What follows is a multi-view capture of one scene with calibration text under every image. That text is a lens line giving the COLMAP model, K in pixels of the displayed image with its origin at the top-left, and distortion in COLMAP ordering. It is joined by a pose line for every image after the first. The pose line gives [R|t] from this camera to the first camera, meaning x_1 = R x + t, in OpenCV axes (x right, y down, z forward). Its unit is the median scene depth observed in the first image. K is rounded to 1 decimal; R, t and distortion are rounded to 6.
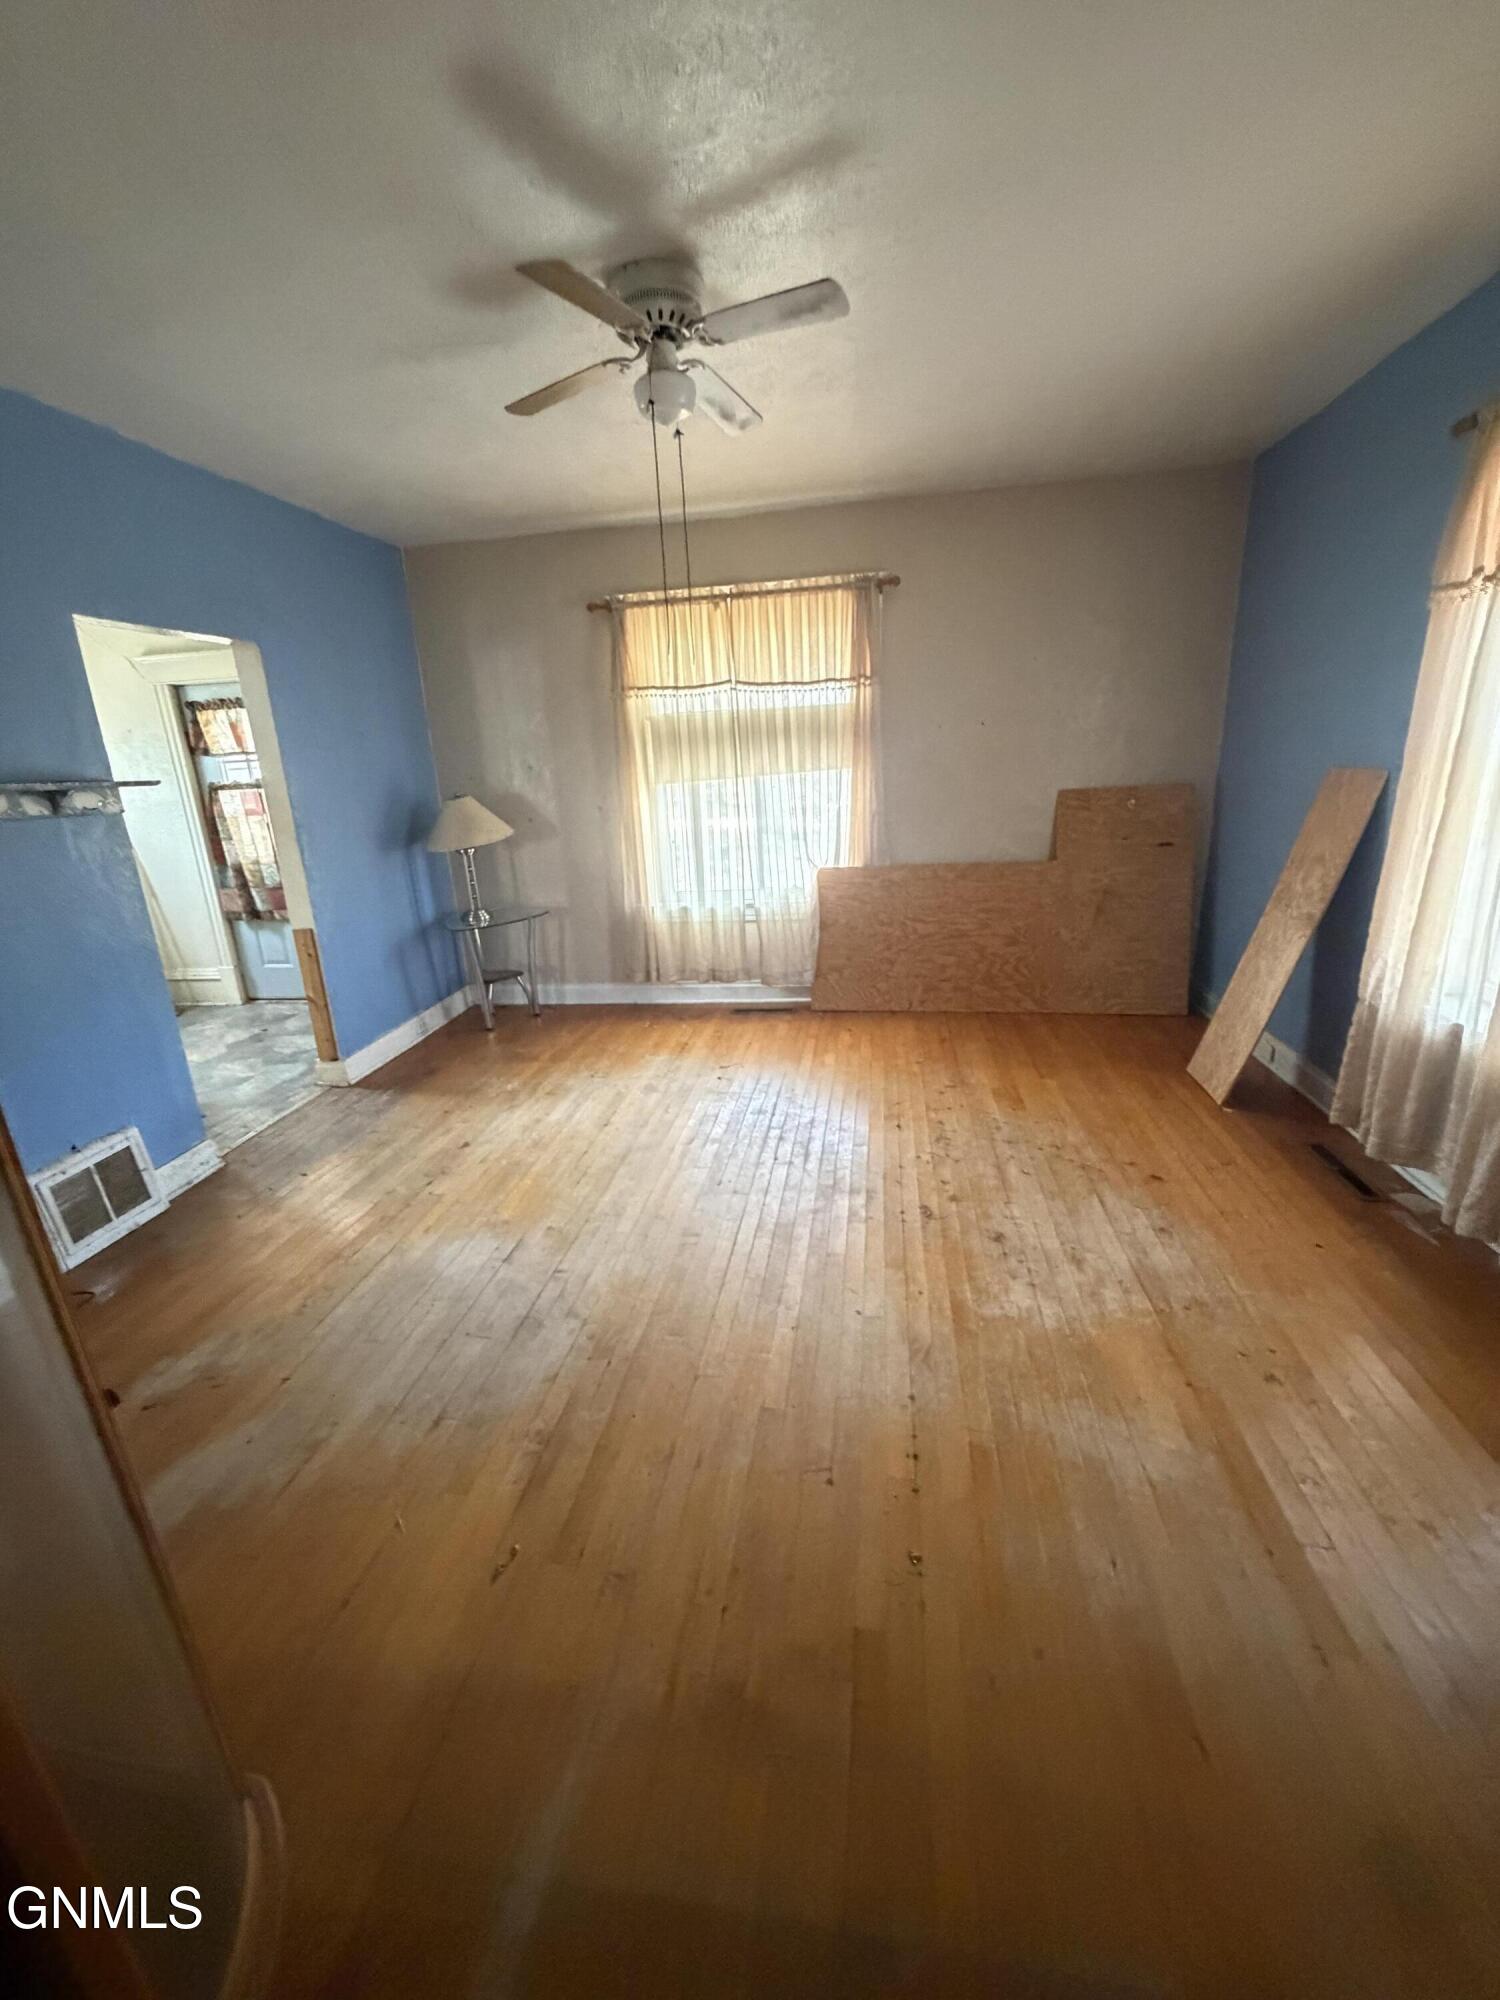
lens RADIAL K [[795.9, 0, 742.2], [0, 795.9, 1004.5], [0, 0, 1]] dist [0.000639, 0.000678]
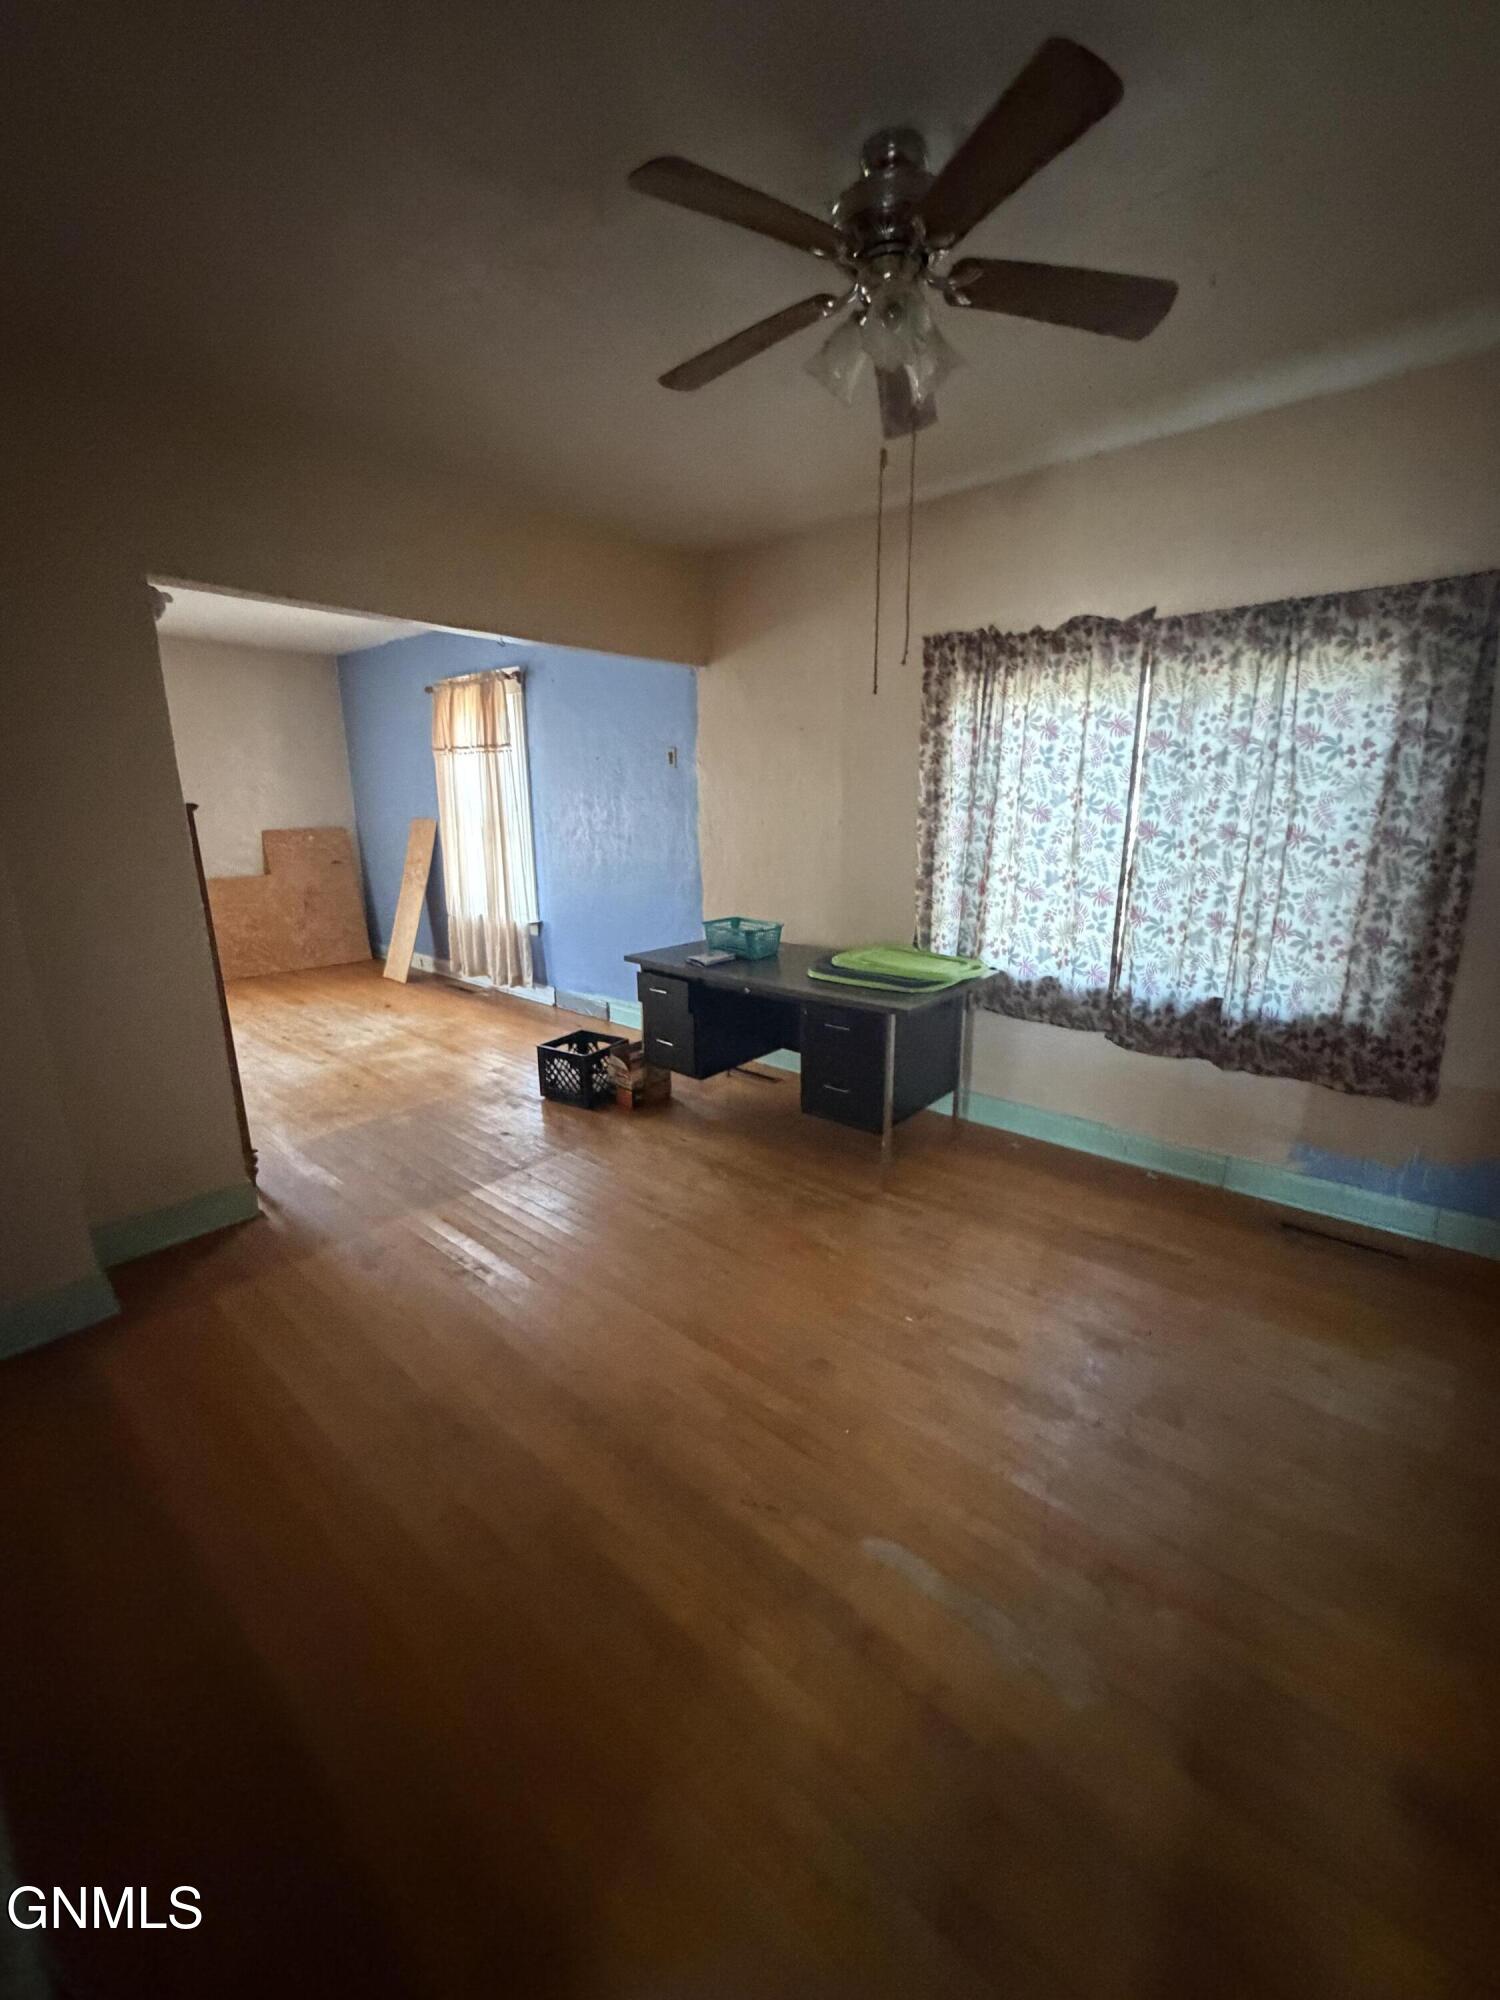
lens RADIAL K [[795.9, 0, 748.5], [0, 795.9, 1004.4], [0, 0, 1]] dist [0.000639, 0.000678]
pose [[0.522938, -0.153545, 0.838427, -0.614543], [0.219951, 0.974636, 0.041303, 0.276249], [-0.823503, 0.162814, 0.543447, -0.766425]]
